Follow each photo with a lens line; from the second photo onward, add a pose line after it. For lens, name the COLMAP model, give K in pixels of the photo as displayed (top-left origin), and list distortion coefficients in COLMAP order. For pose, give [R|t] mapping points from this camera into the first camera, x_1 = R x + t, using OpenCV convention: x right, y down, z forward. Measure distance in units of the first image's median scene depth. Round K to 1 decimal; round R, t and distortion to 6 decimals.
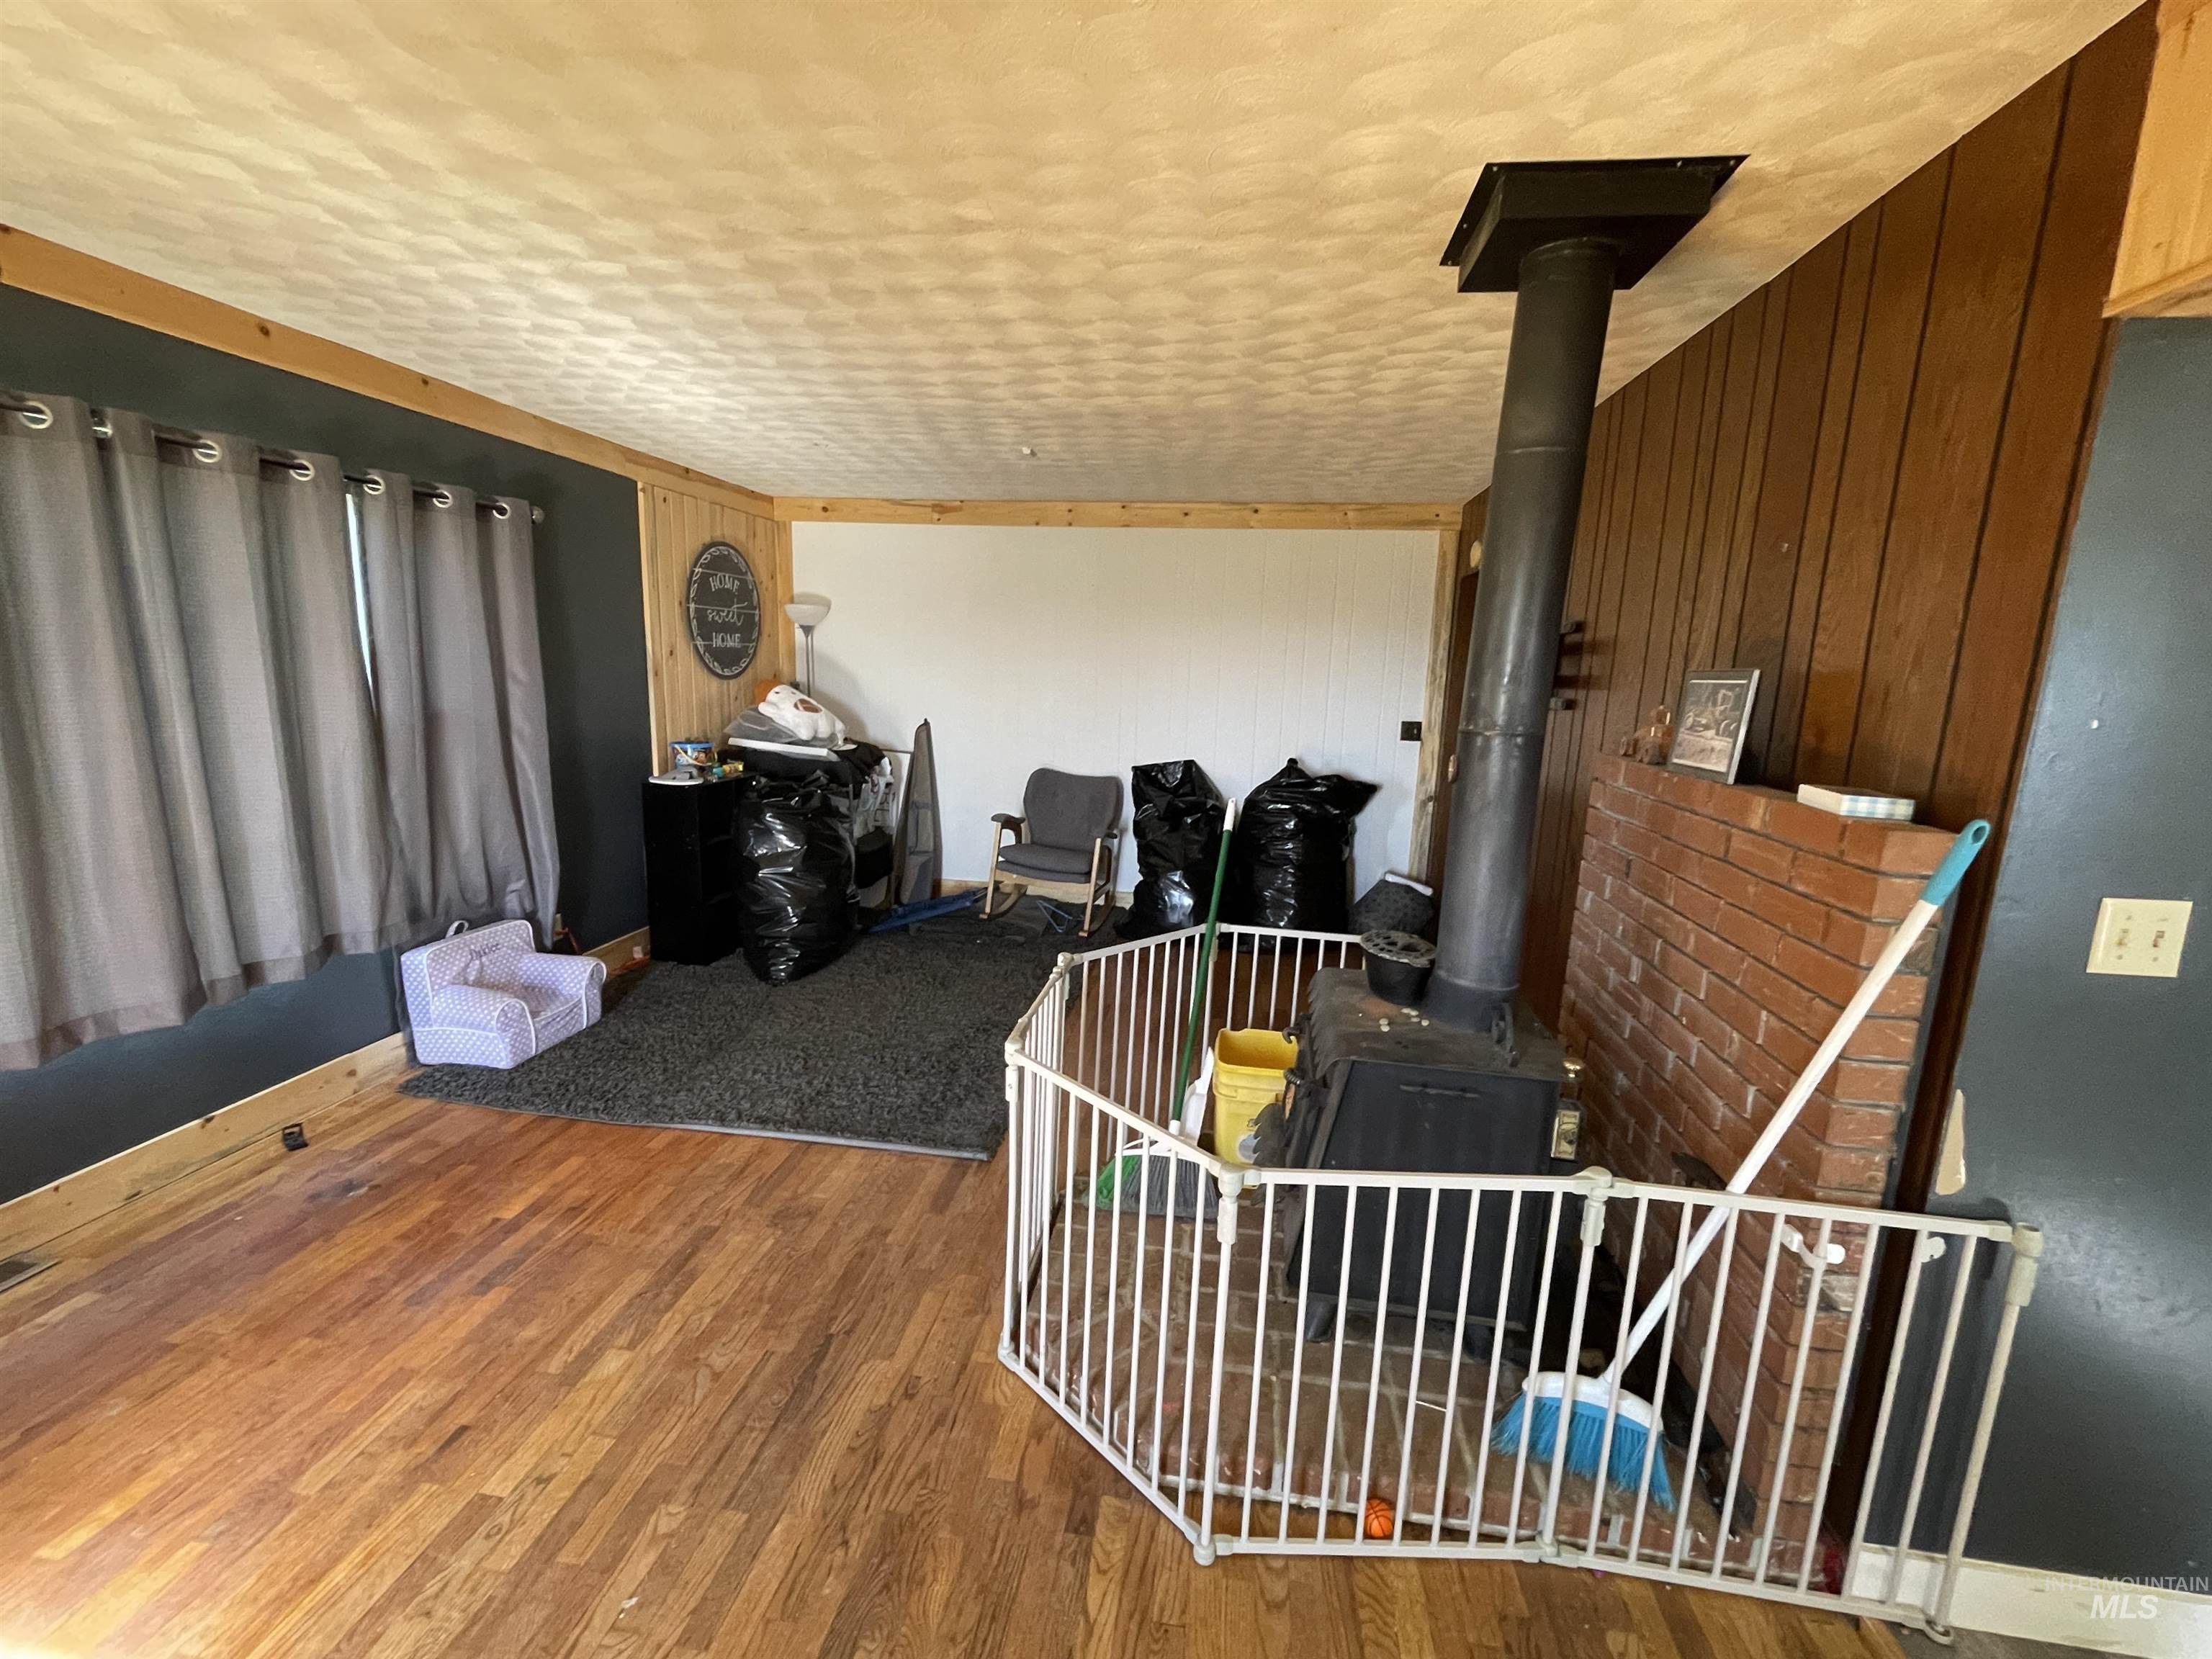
lens RADIAL K [[933.9, 0, 1106.0], [0, 933.9, 829.5], [0, 0, 1]] dist [-0.003526, -0.000538]
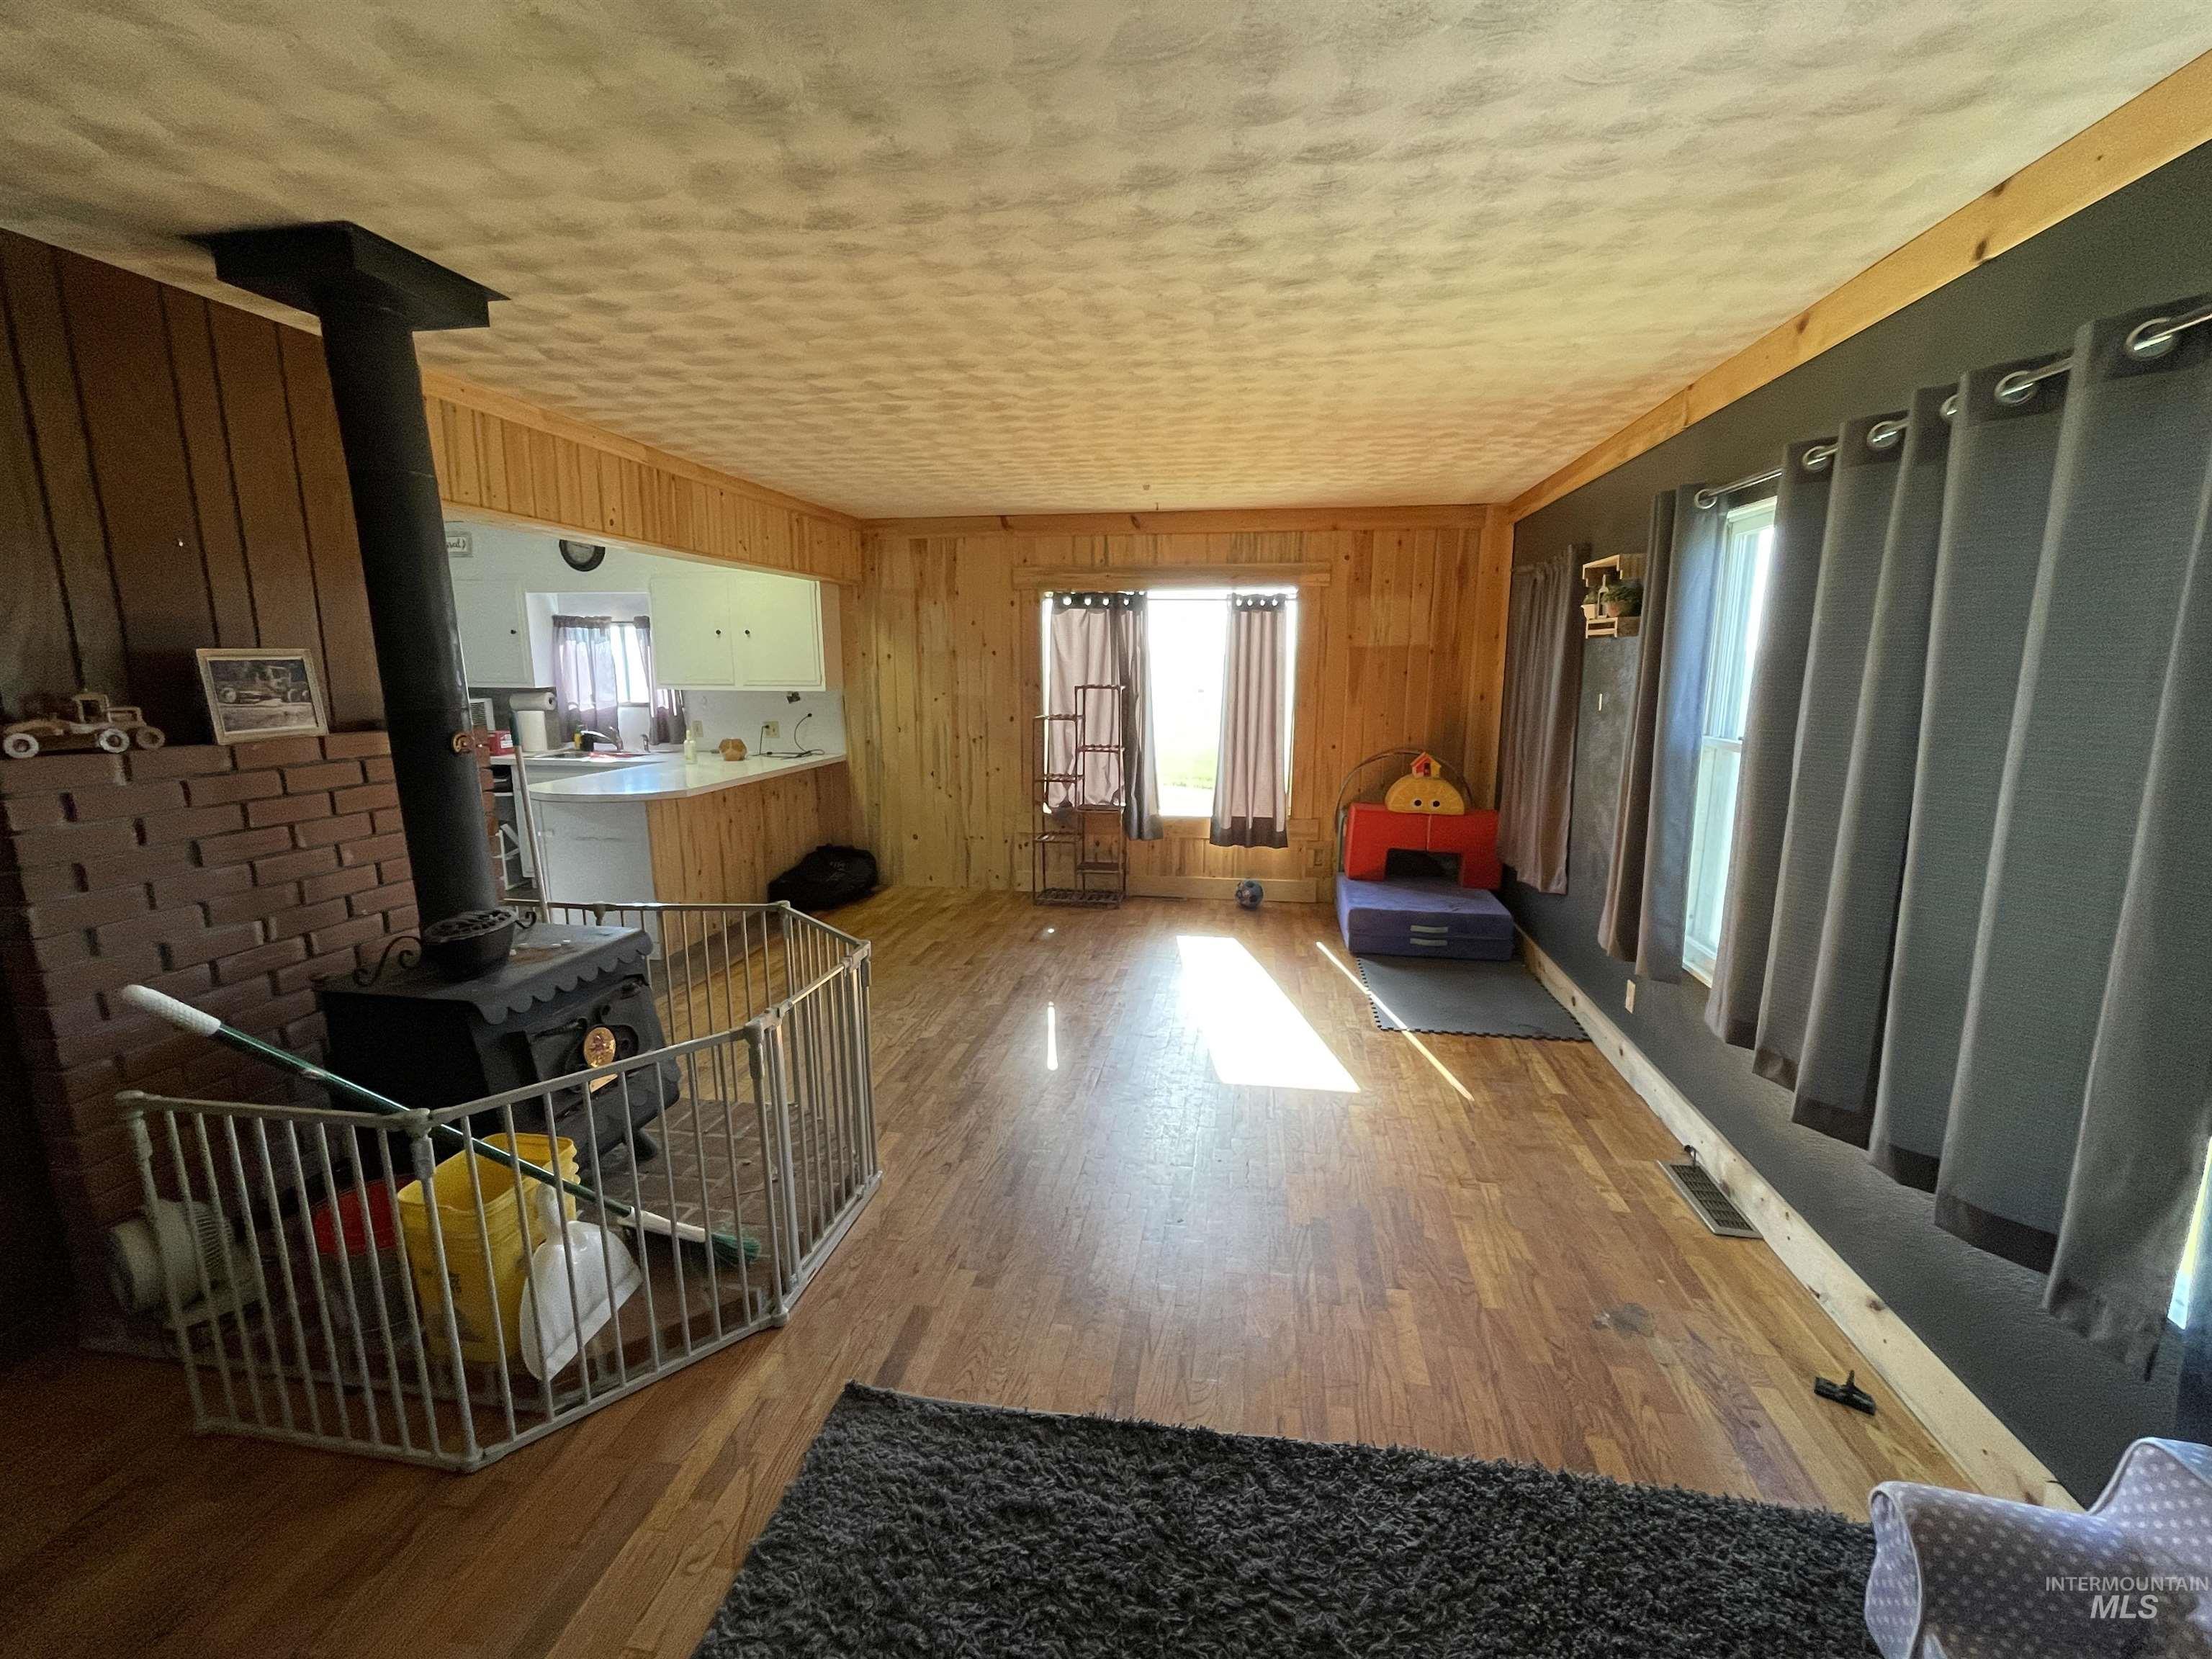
lens RADIAL K [[933.9, 0, 1106.0], [0, 933.9, 829.5], [0, 0, 1]] dist [-0.003526, -0.000538]
pose [[-0.999343, -0.035821, 0.005457, -0.387349], [-0.031623, 0.935729, 0.351299, -0.352942], [-0.017690, 0.350895, -0.936248, 1.876499]]
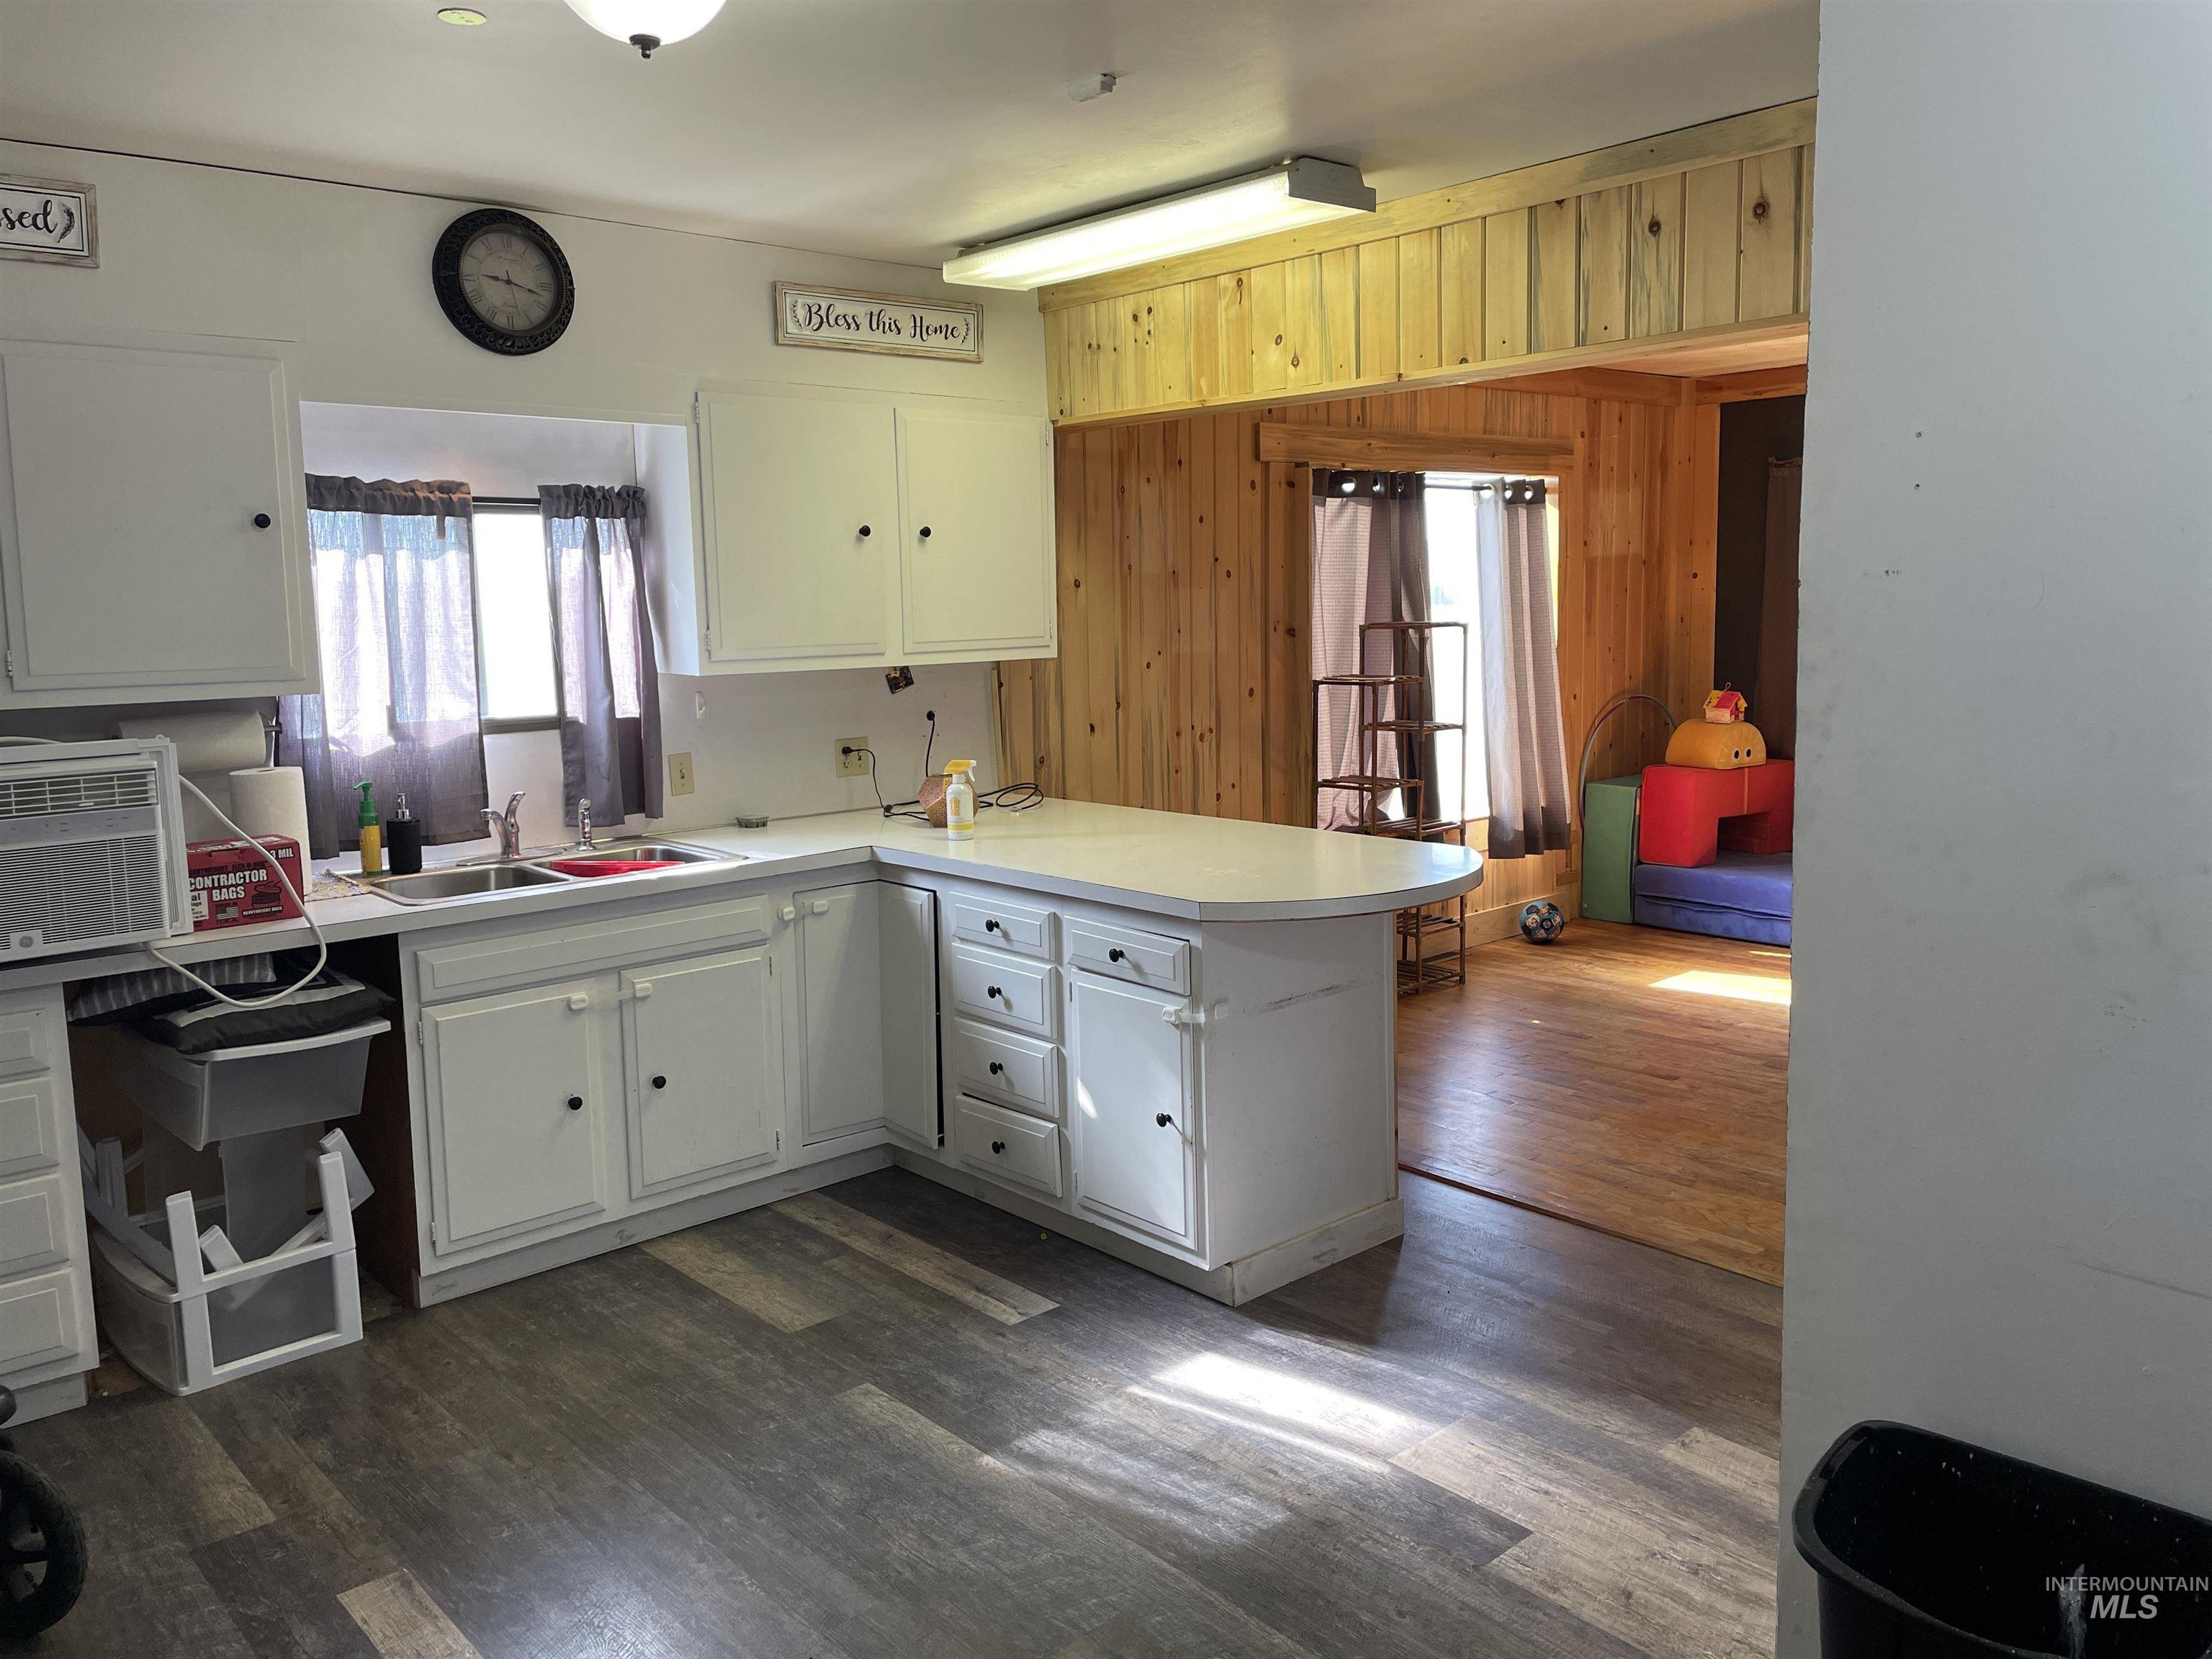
lens RADIAL K [[1692.1, 0, 1106.0], [0, 1692.1, 829.5], [0, 0, 1]] dist [0.064695, -0.002694]
pose [[-0.639823, 0.091151, -0.763098, 2.183984], [-0.131622, 0.965274, 0.225659, -0.065175], [0.757167, 0.244822, -0.605607, 0.766927]]
